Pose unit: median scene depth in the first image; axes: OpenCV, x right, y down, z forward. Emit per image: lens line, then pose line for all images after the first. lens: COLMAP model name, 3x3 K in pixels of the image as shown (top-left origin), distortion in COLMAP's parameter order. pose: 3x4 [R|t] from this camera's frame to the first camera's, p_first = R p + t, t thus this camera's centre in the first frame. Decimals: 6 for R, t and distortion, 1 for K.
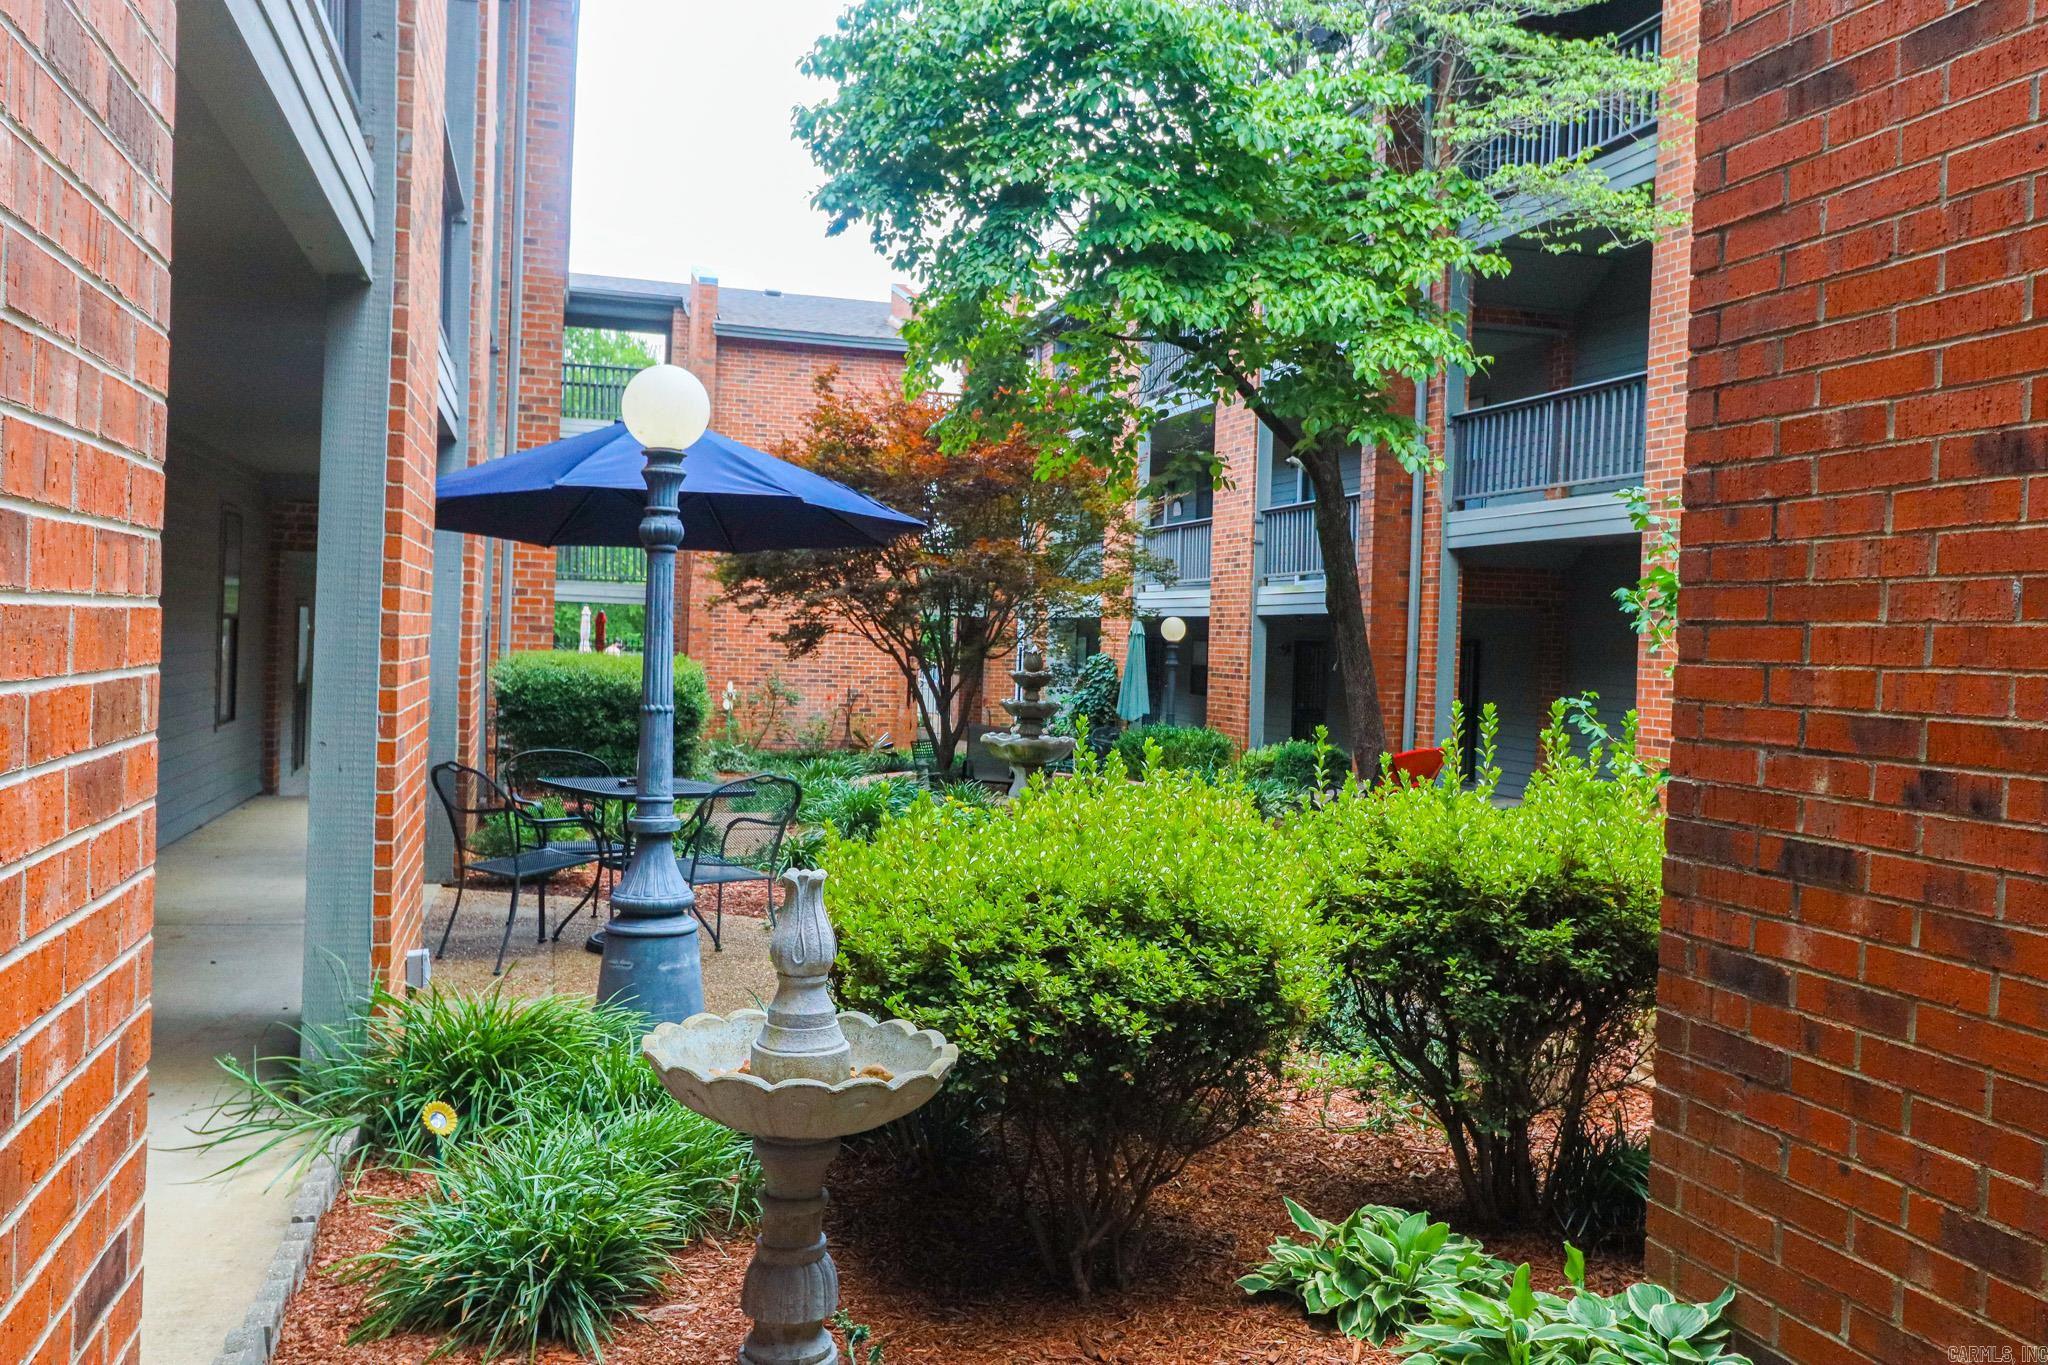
lens RADIAL K [[1621.0, 0, 1021.5], [0, 1621.0, 683.5], [0, 0, 1]] dist [-0.010694, 0.004888]
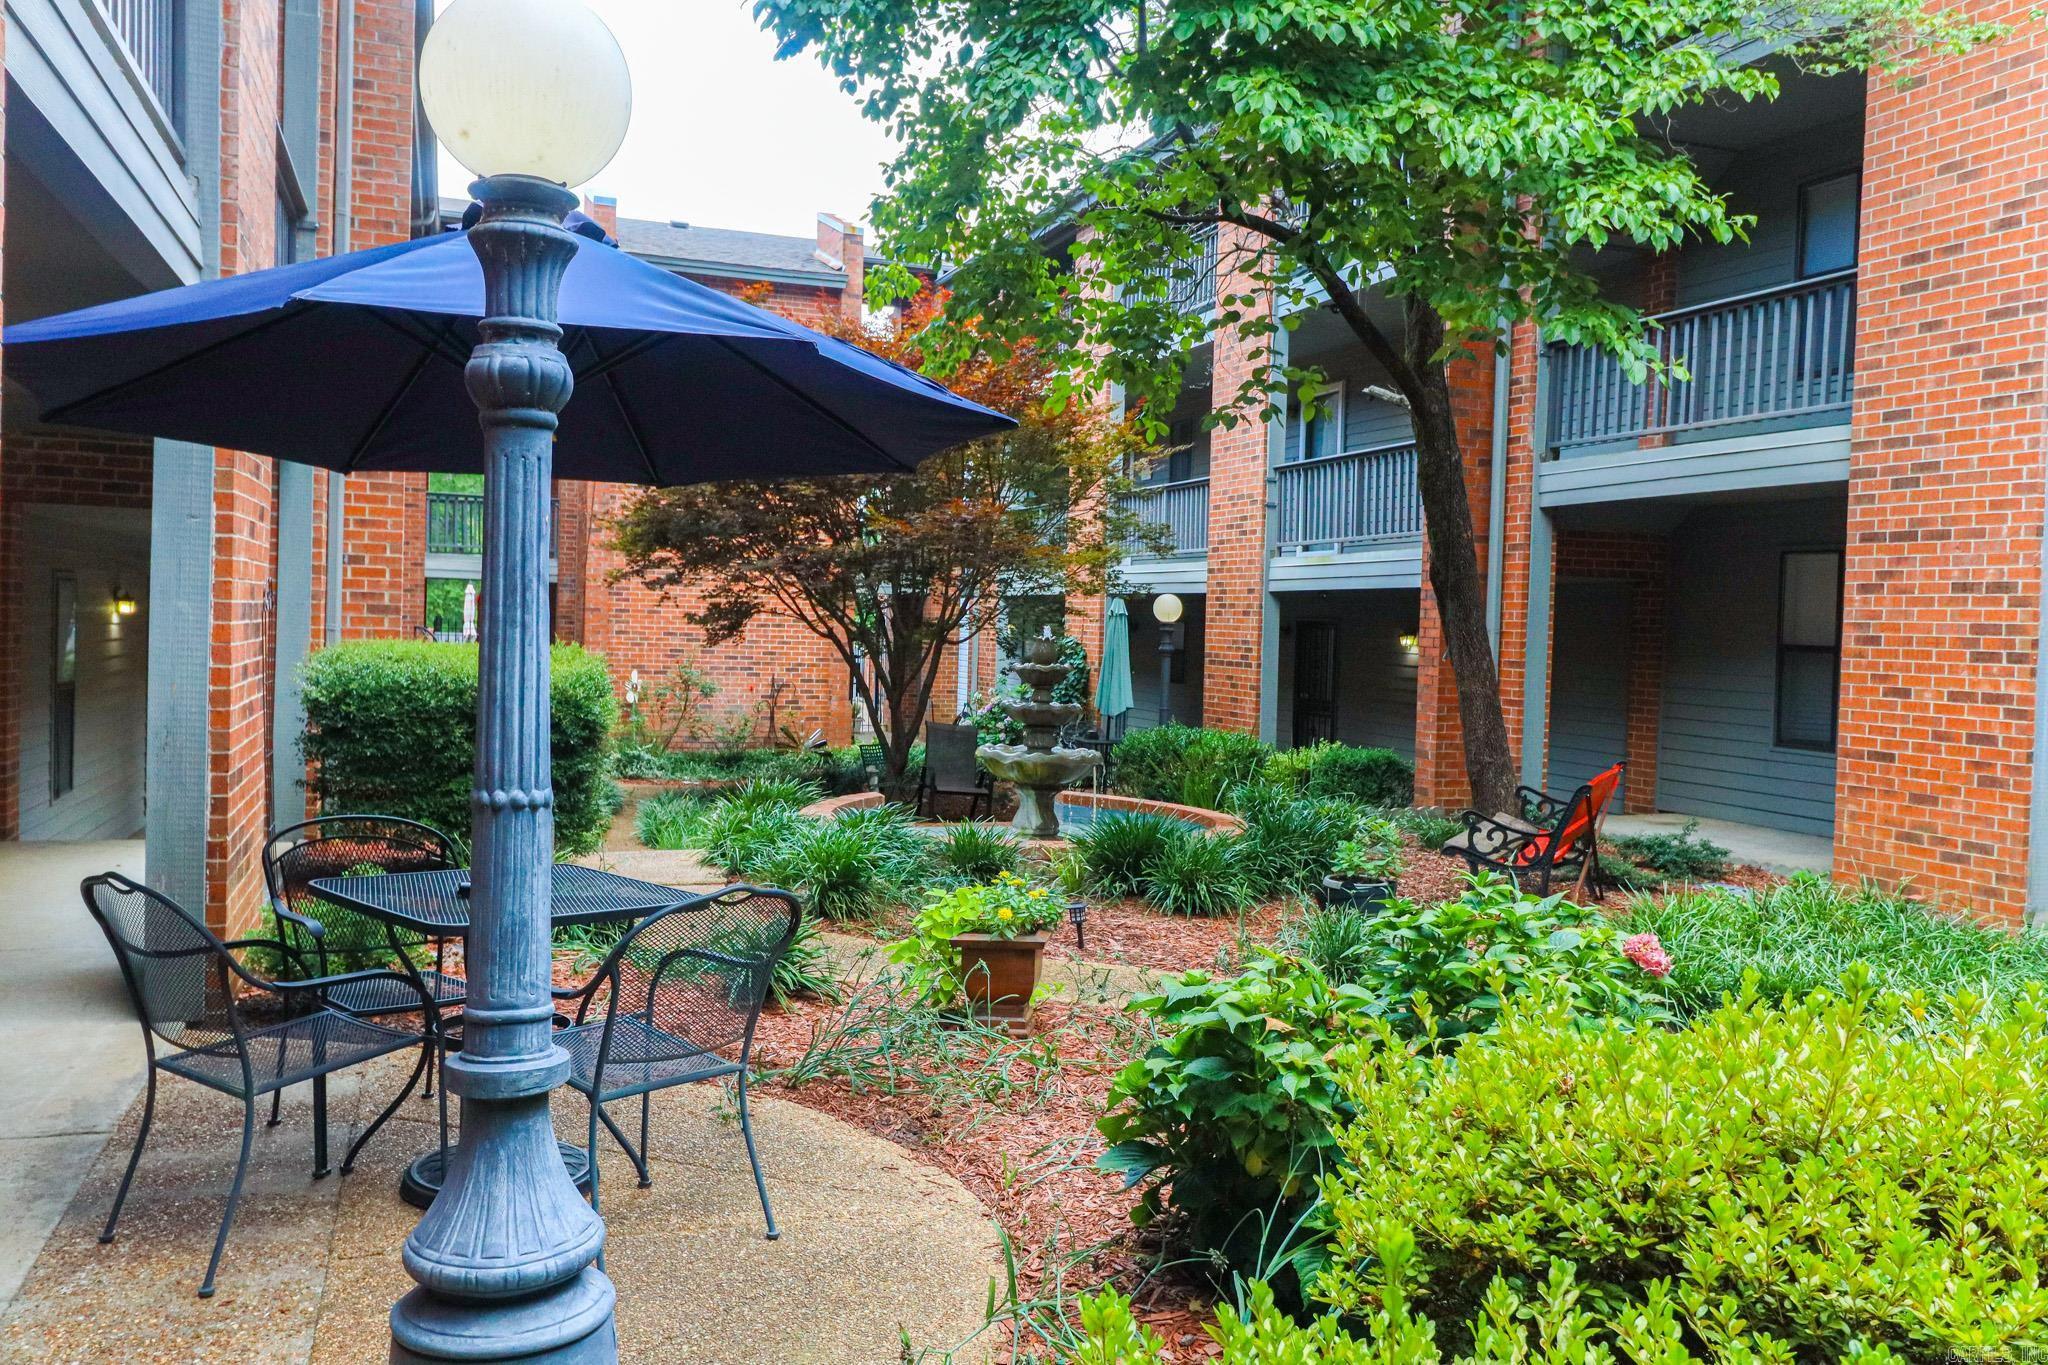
lens RADIAL K [[1621.0, 0, 1028.6], [0, 1621.0, 689.5], [0, 0, 1]] dist [-0.010694, 0.004888]
pose [[0.997903, -0.005031, 0.064533, -0.050356], [0.003959, 0.999852, 0.016730, -0.008427], [-0.064608, -0.016440, 0.997775, 0.244338]]
